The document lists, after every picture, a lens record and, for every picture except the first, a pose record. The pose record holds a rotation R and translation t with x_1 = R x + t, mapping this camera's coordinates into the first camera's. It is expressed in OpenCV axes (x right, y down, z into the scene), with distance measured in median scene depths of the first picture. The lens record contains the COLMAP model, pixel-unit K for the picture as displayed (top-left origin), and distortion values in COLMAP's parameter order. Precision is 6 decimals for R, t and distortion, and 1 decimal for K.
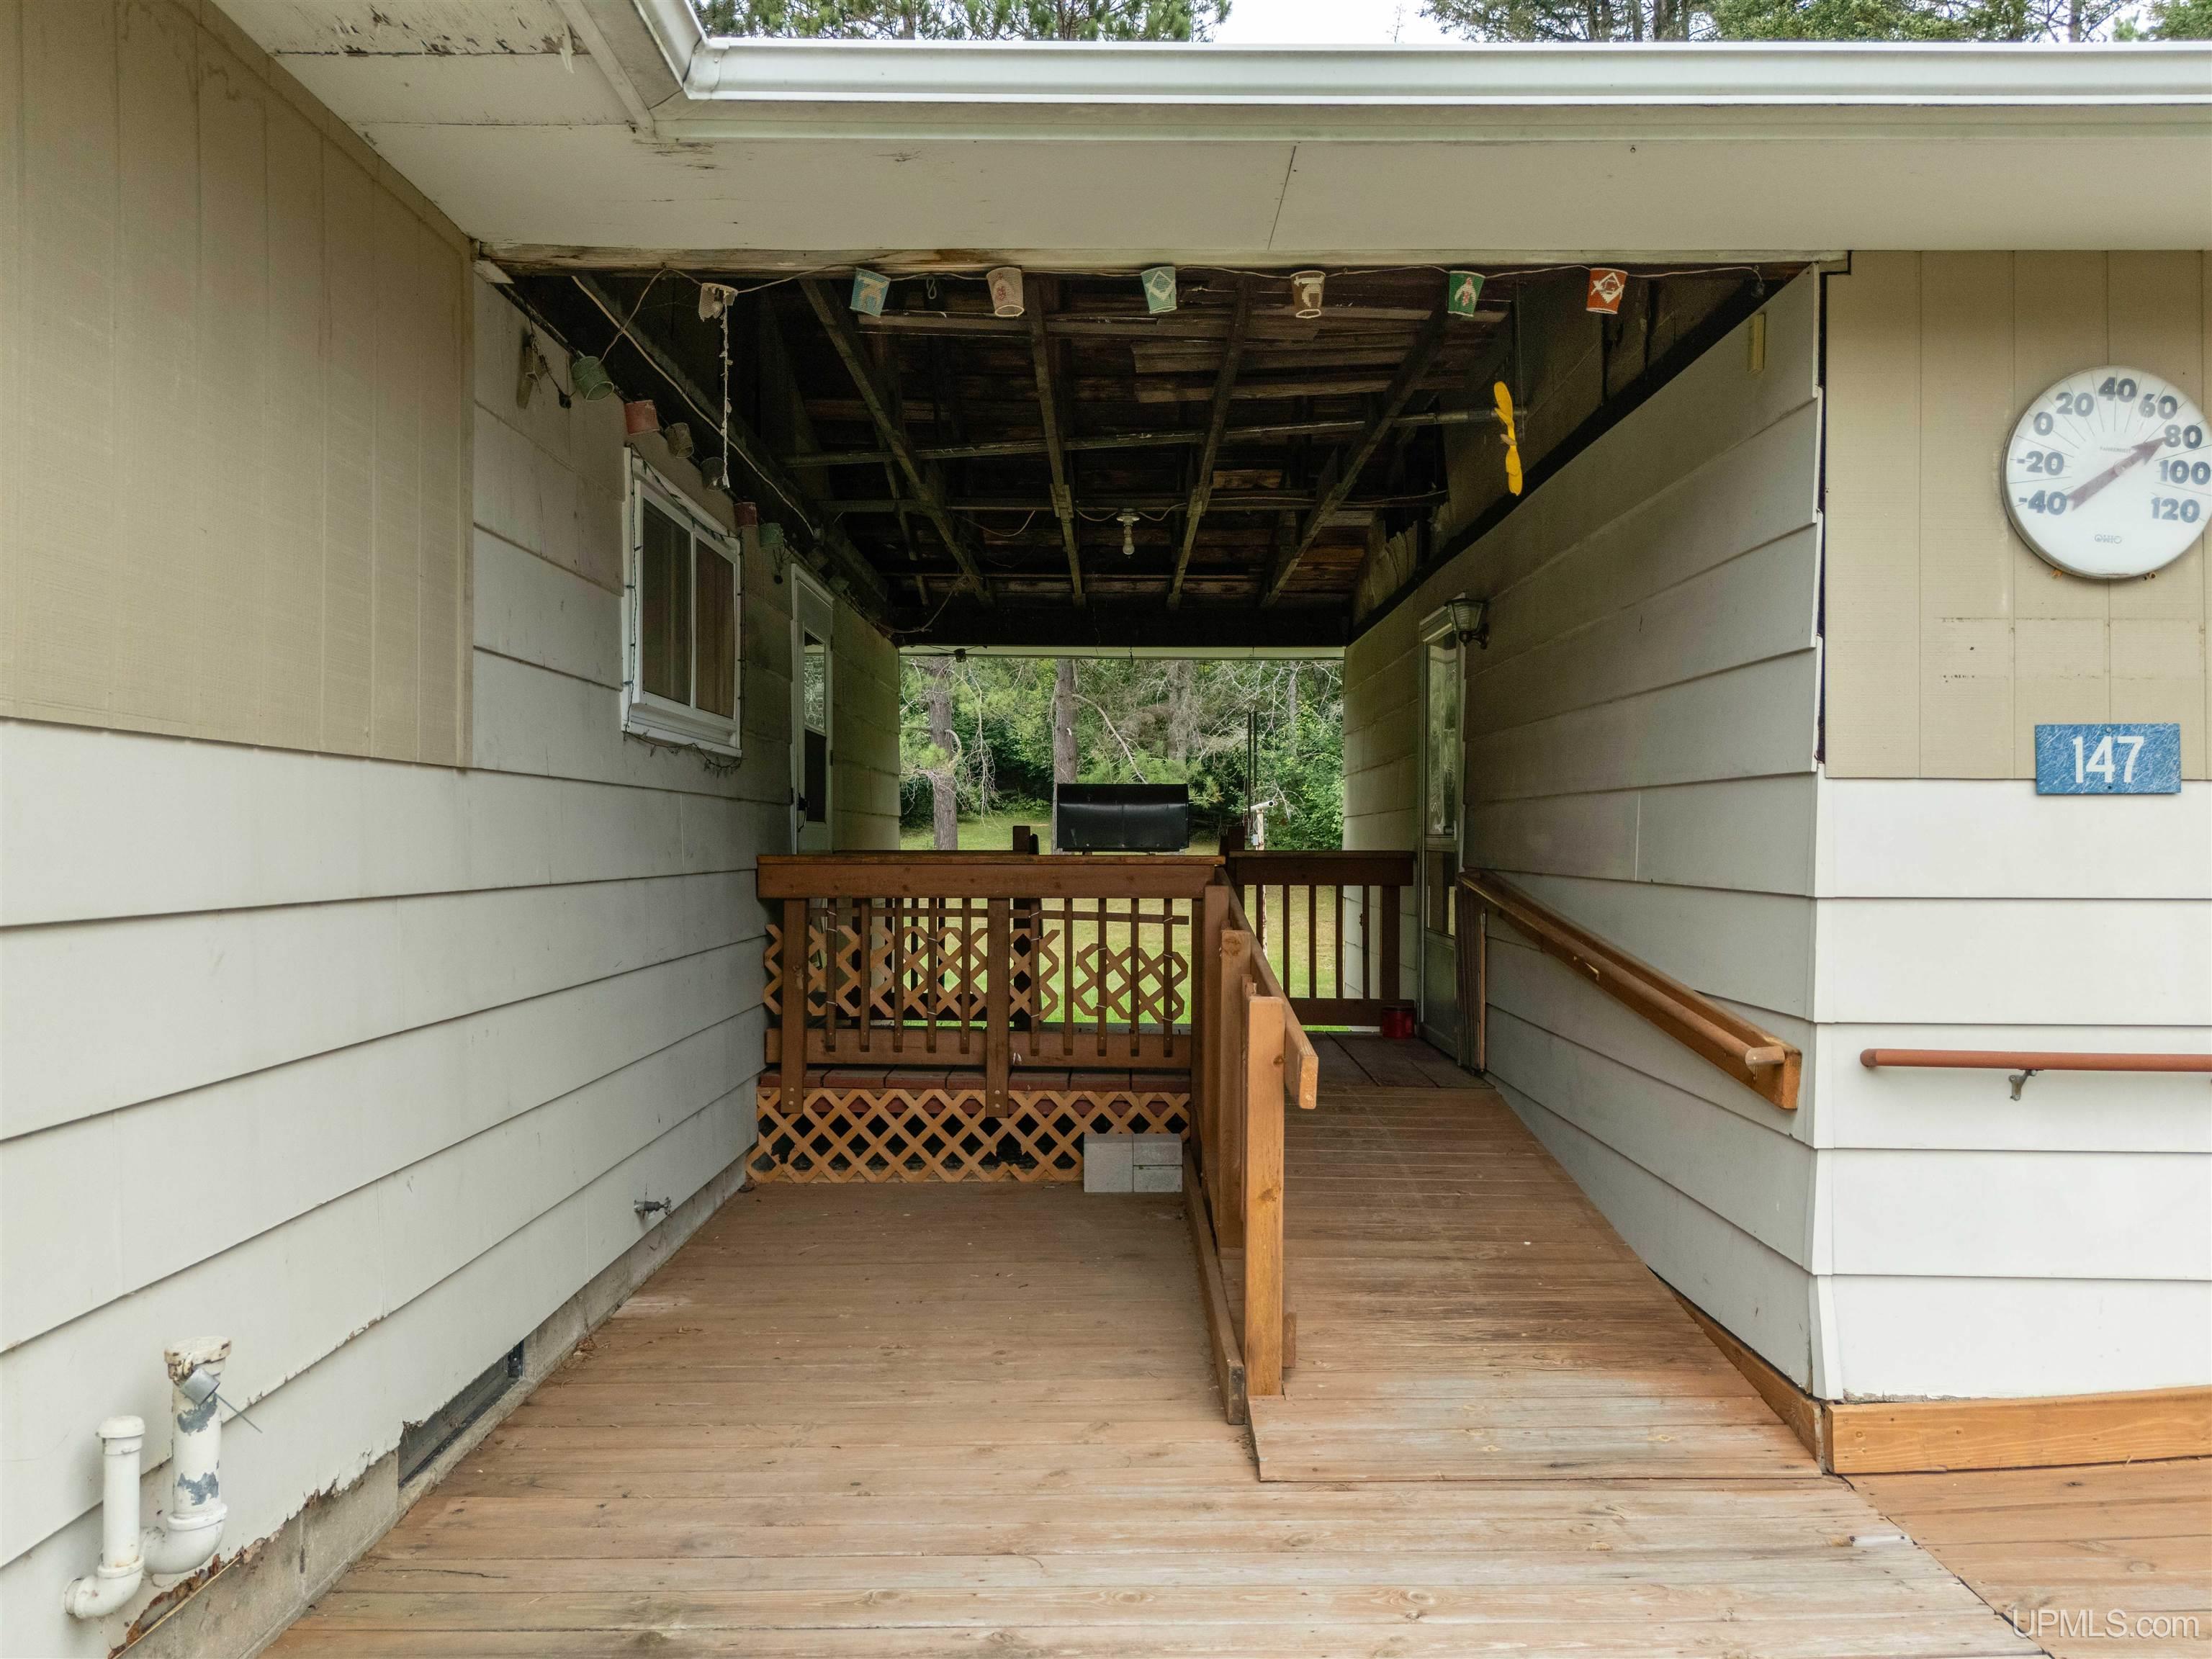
lens RADIAL K [[1622.9, 0, 1106.0], [0, 1622.9, 829.5], [0, 0, 1]] dist [0.114154, -0.171310]
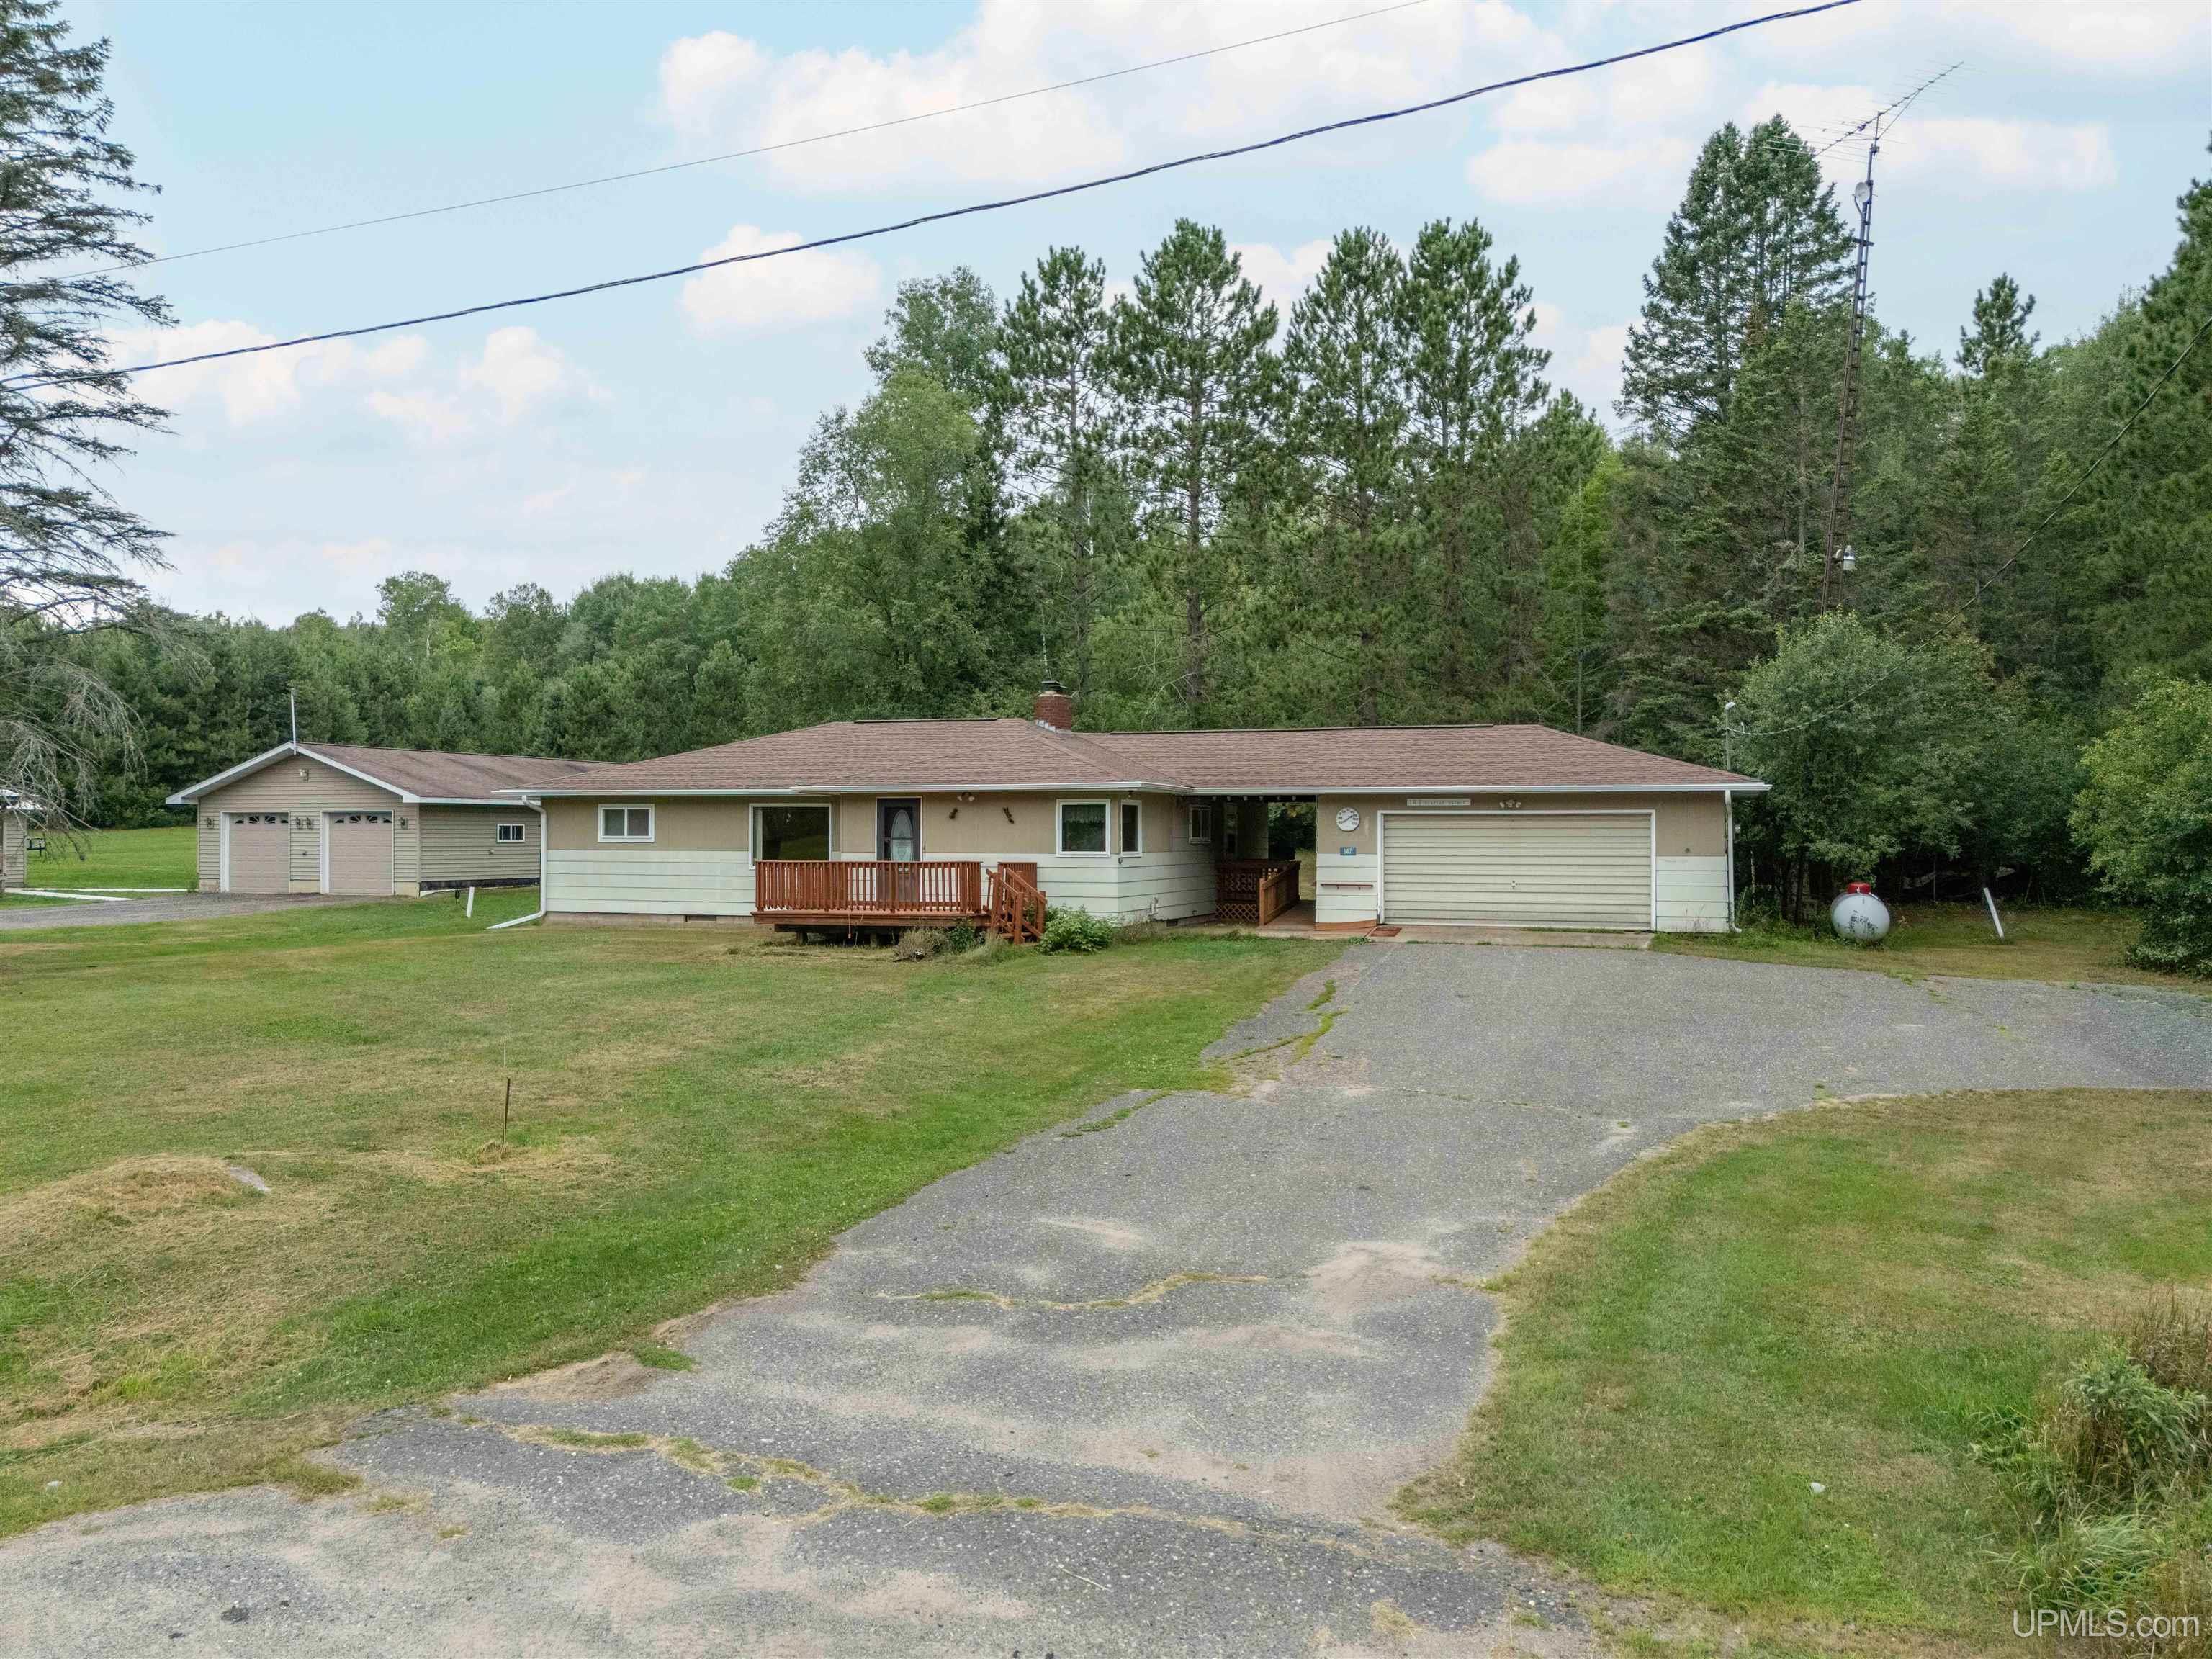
lens RADIAL K [[1588.8, 0, 1109.4], [0, 1588.8, 838.6], [0, 0, 1]] dist [0.055756, -0.043606]
pose [[0.934751, -0.000623, -0.355304, 1.332705], [0.003607, 0.999964, 0.007735, -0.099257], [0.355286, -0.008512, 0.934719, -4.056494]]
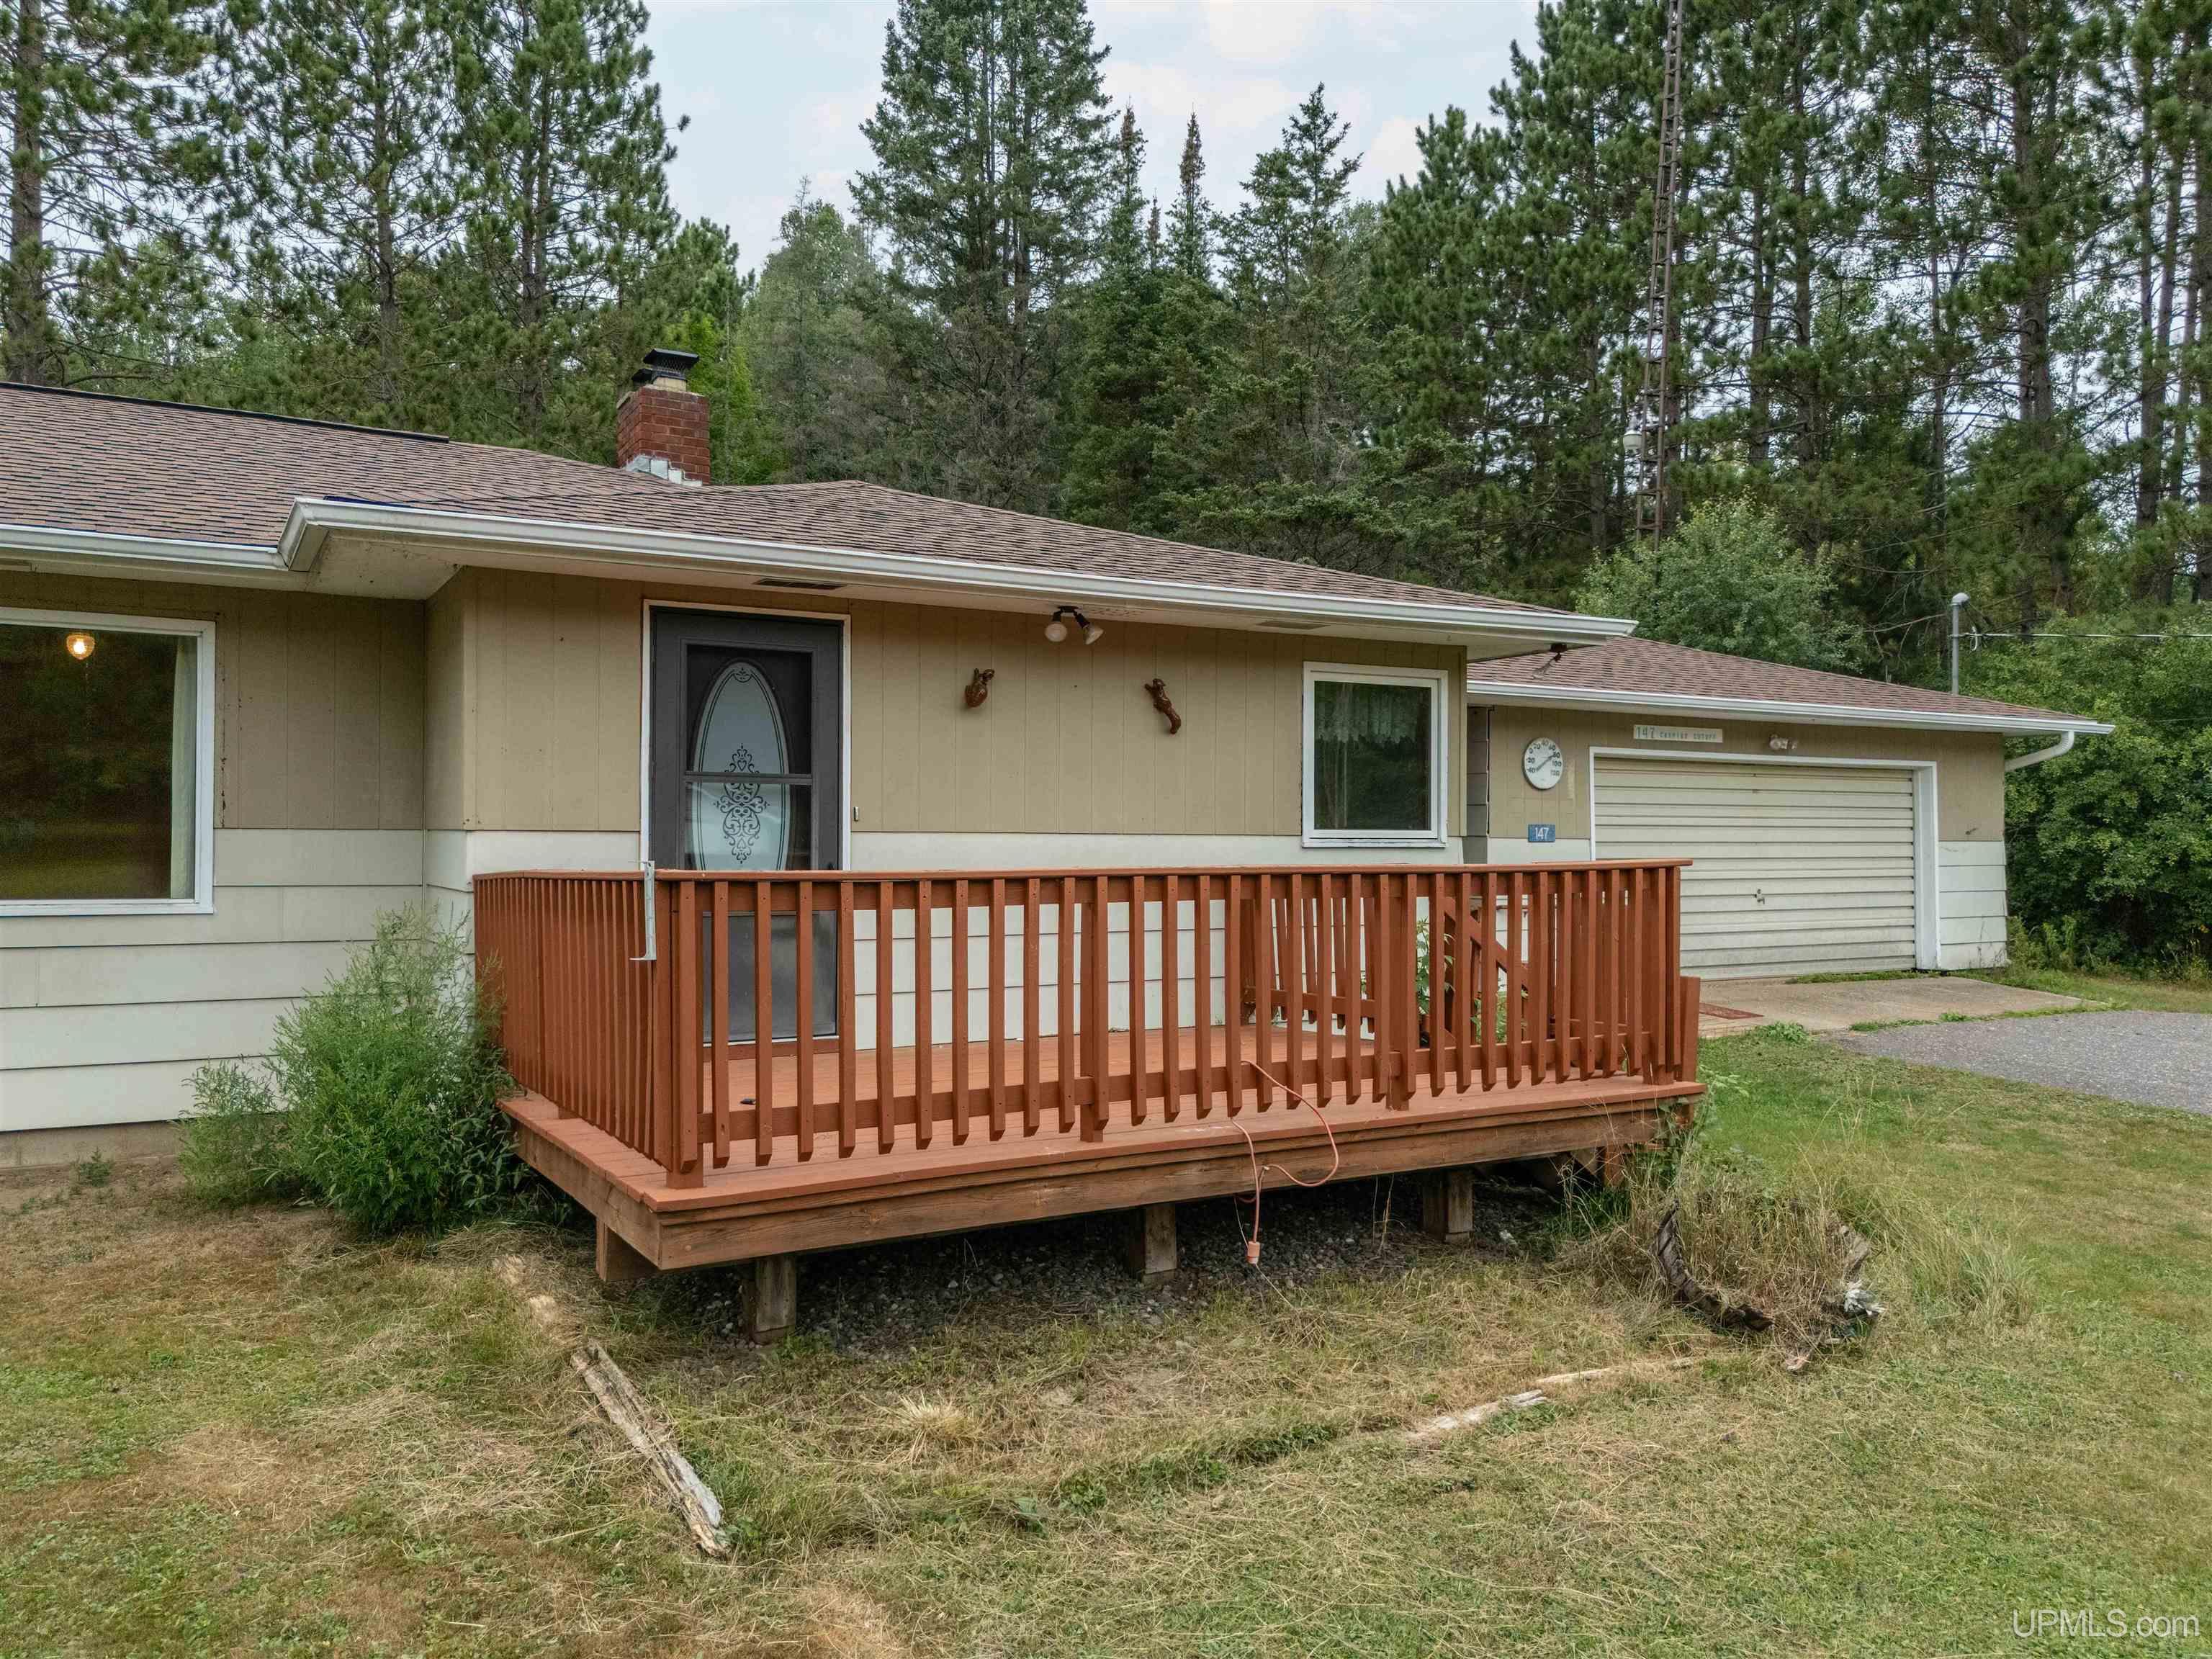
lens RADIAL K [[1632.7, 0, 1106.0], [0, 1632.7, 829.5], [0, 0, 1]] dist [0.039992, -0.026722]
pose [[0.873252, 0.004109, 0.487251, -1.258444], [-0.006290, 0.999976, 0.002839, -0.030986], [-0.487228, -0.005544, 0.873257, -1.094992]]
